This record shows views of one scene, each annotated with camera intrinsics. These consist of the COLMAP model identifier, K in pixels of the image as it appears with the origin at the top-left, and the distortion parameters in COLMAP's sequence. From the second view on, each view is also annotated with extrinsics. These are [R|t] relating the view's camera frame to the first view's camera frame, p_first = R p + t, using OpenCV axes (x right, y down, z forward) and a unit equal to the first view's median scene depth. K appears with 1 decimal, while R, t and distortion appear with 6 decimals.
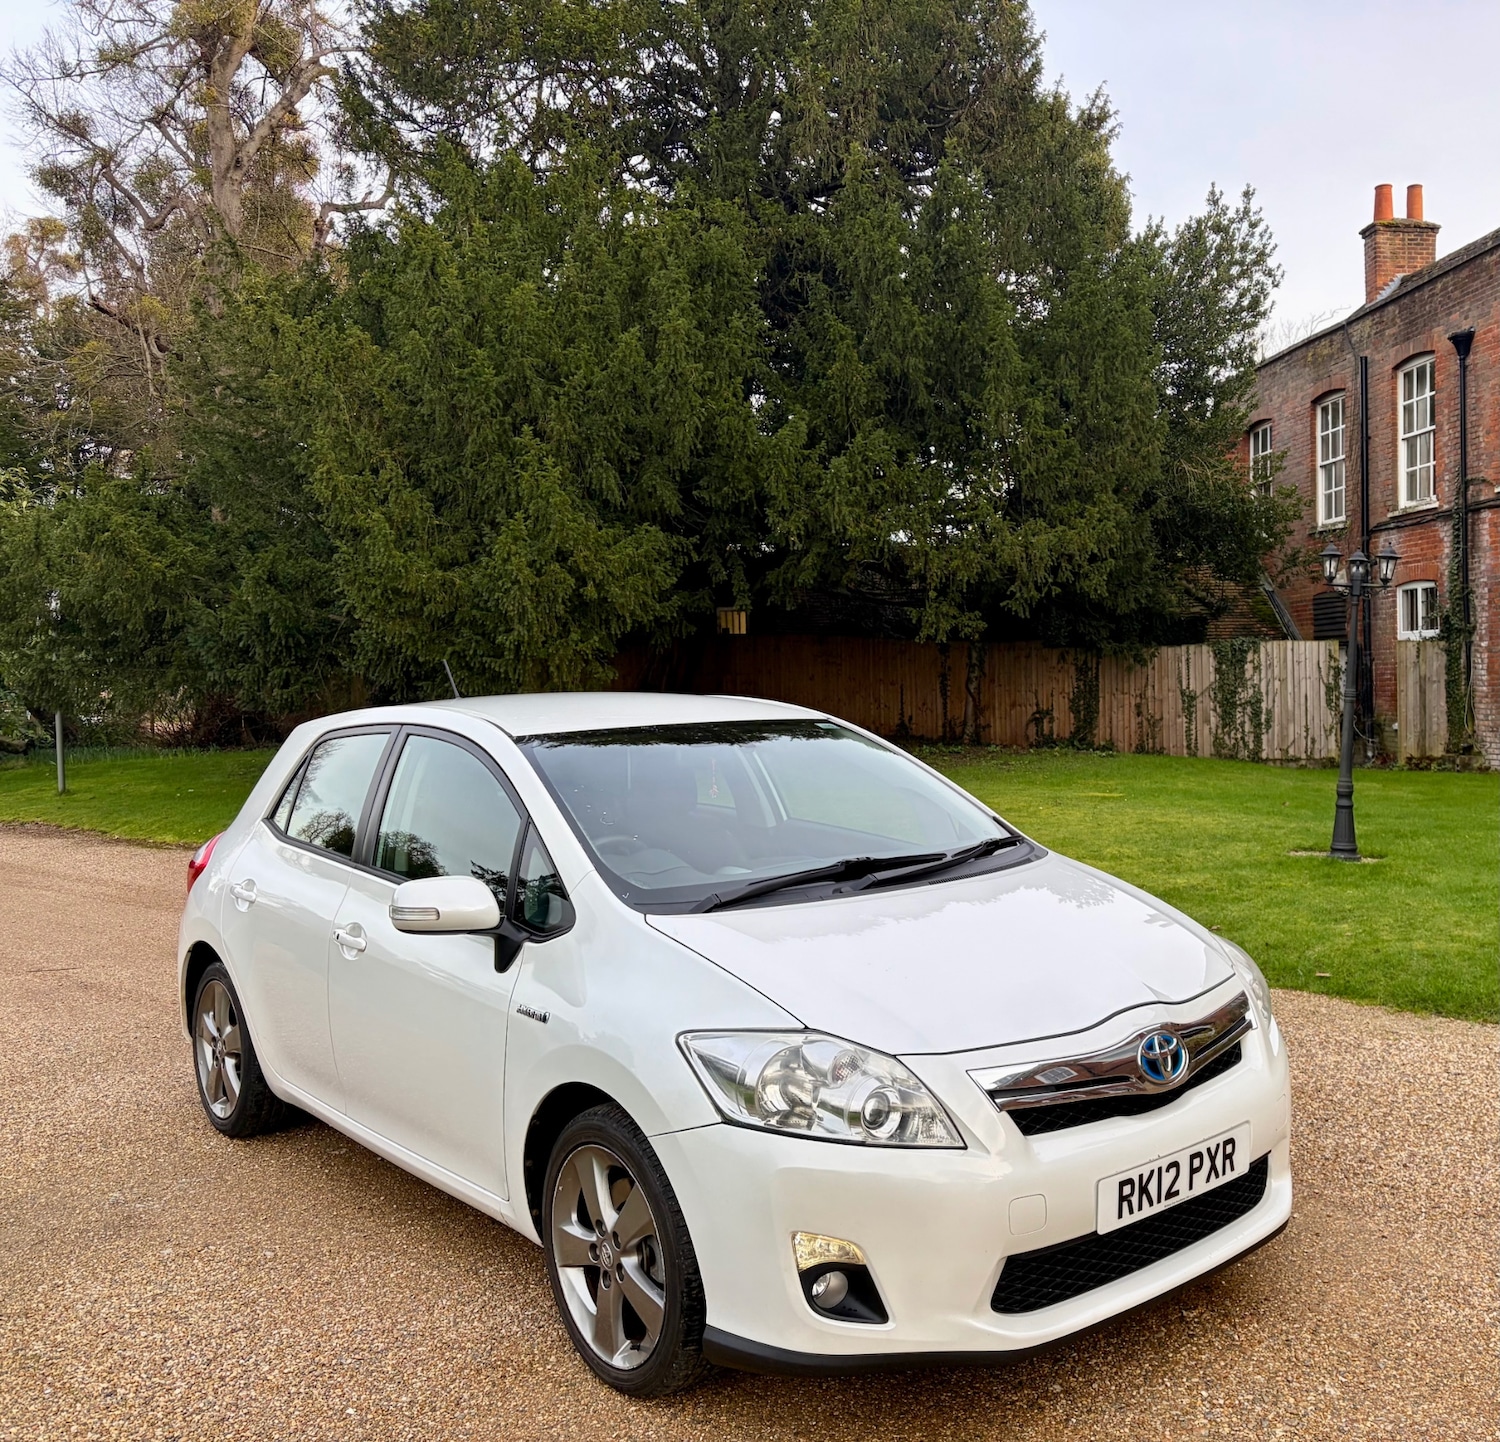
lens RADIAL K [[1443.4, 0, 923.1], [0, 1443.4, 718.6], [0, 0, 1]] dist [0.013260, -0.000907]
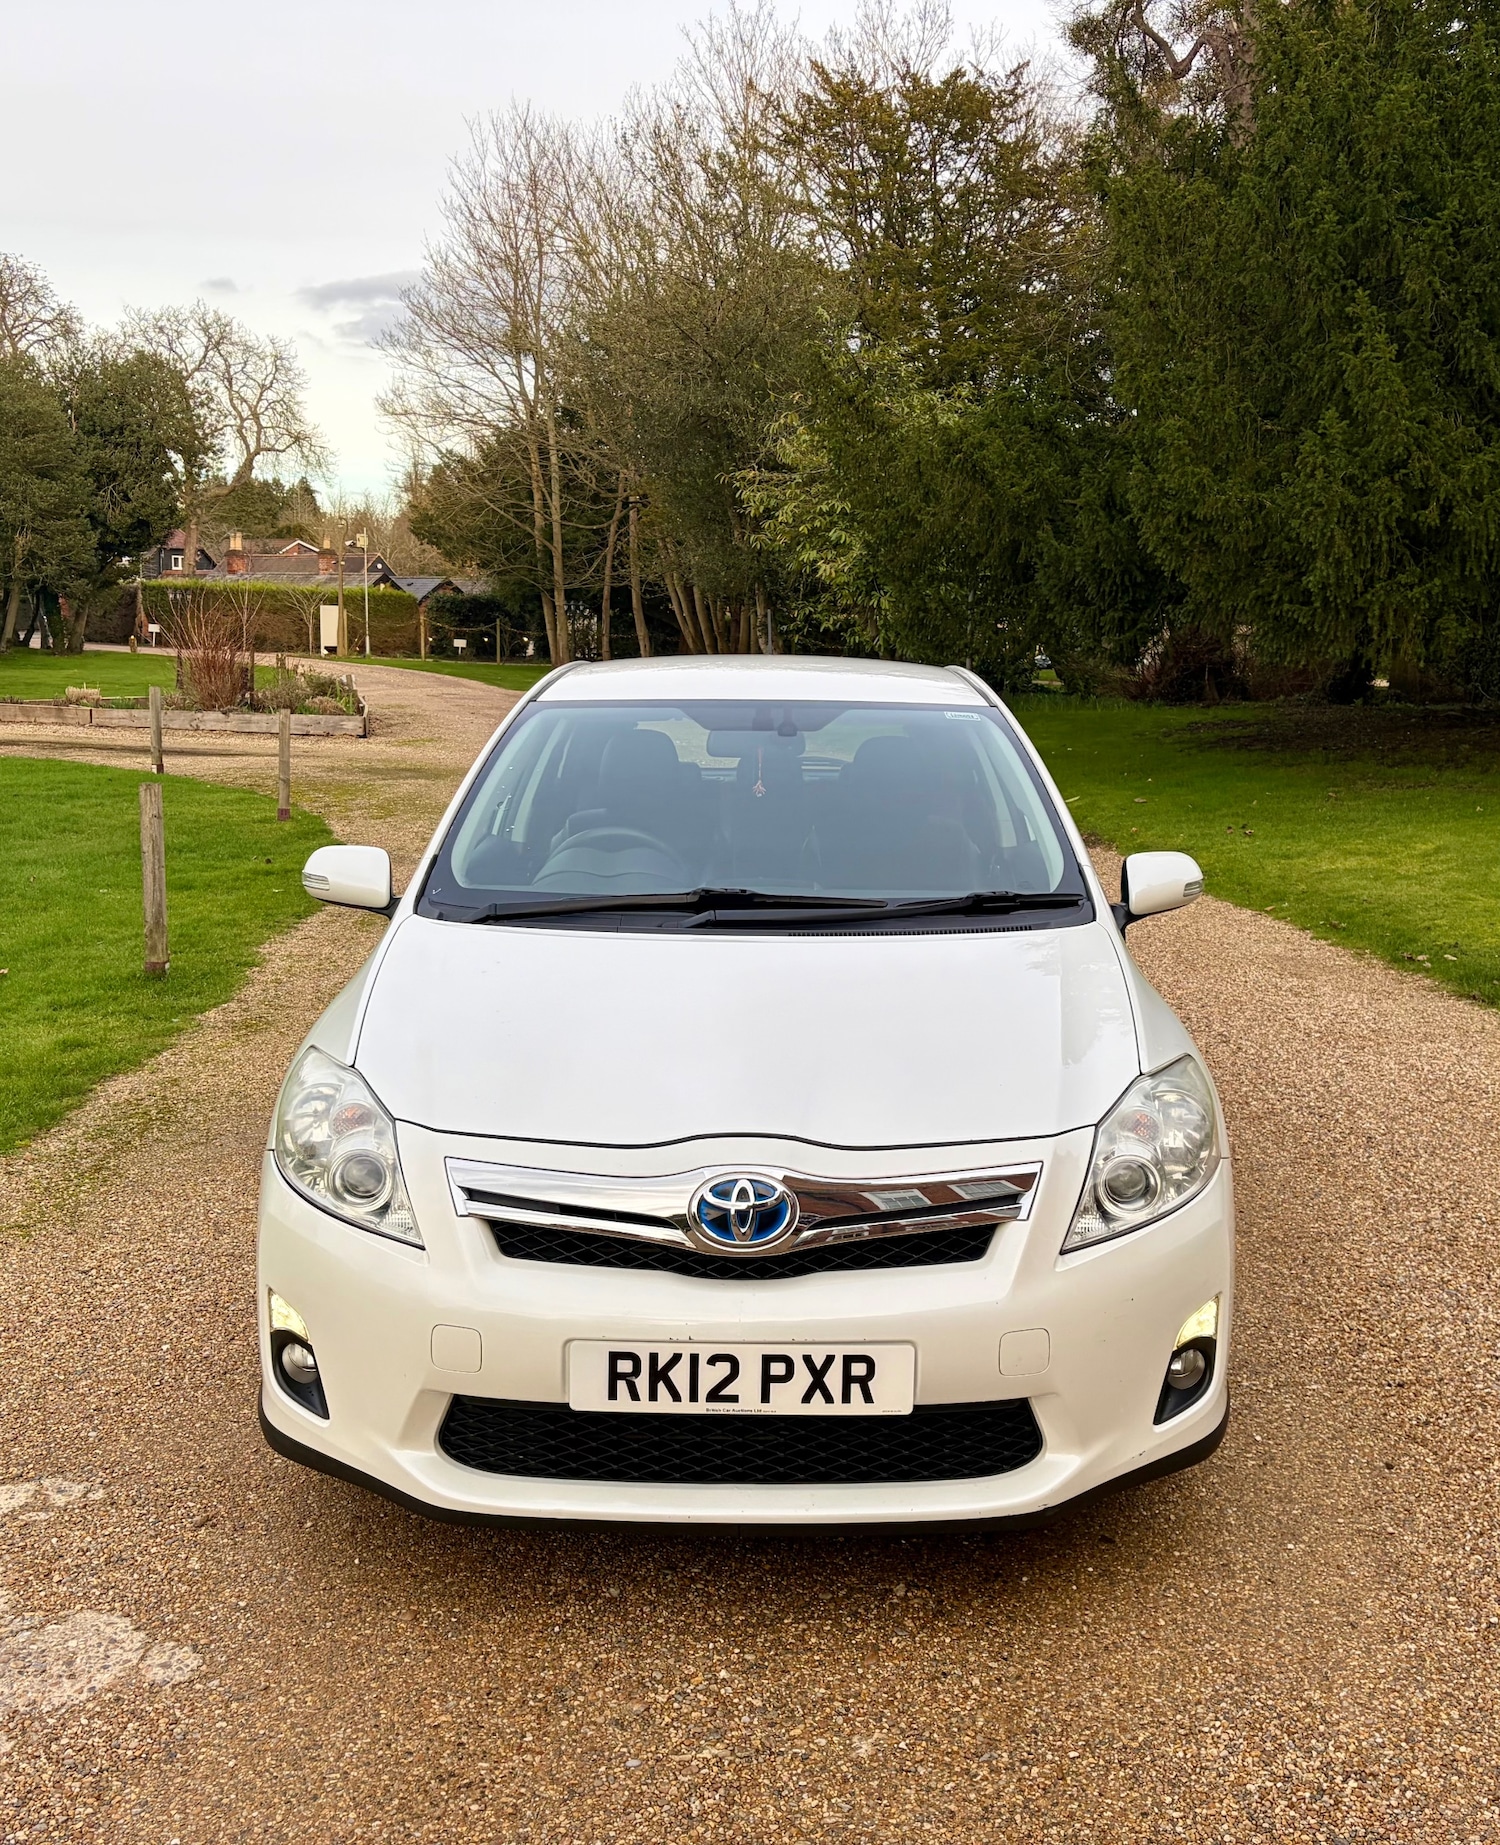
lens RADIAL K [[1787.8, 0, 658.4], [0, 1787.8, 891.4], [0, 0, 1]] dist [0.005960, 0.012521]
pose [[0.735019, 0.129662, -0.665533, 0.722231], [-0.047227, 0.988952, 0.140513, -0.041532], [0.676400, -0.071848, 0.733022, 0.358822]]
